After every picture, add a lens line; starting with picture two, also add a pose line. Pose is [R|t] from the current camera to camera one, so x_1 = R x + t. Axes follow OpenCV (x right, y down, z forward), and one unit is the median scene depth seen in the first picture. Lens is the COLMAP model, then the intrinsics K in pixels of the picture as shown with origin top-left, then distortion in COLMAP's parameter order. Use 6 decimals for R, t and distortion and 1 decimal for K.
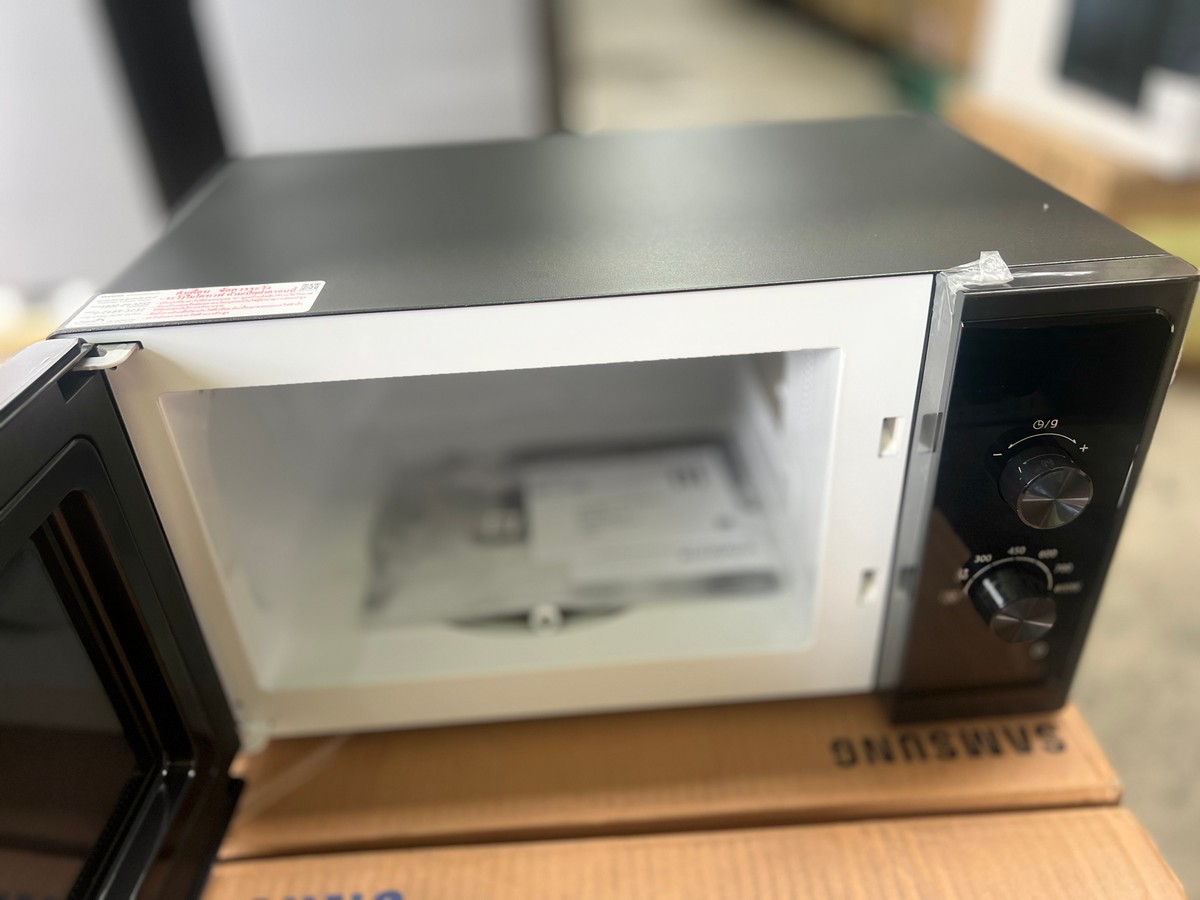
lens RADIAL K [[907.8, 0, 602.2], [0, 907.8, 446.2], [0, 0, 1]] dist [0.014396, -0.012375]
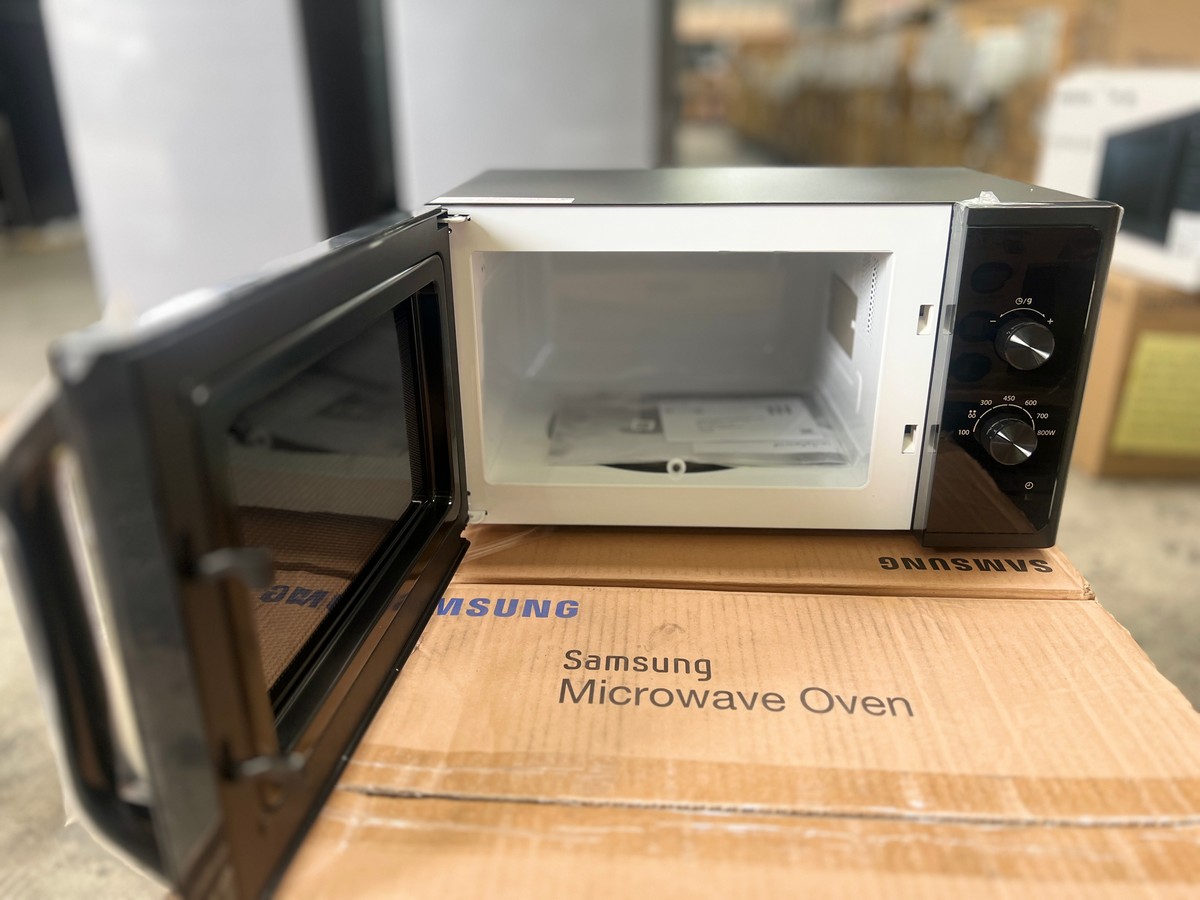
lens RADIAL K [[900.0, 0, 598.8], [0, 900.0, 435.1], [0, 0, 1]] dist [0.006141, 0.001383]
pose [[0.993661, 0.076710, -0.082177, -0.088409], [-0.090971, 0.978157, -0.186906, 0.507835], [0.066044, 0.193197, 0.978935, -0.480829]]
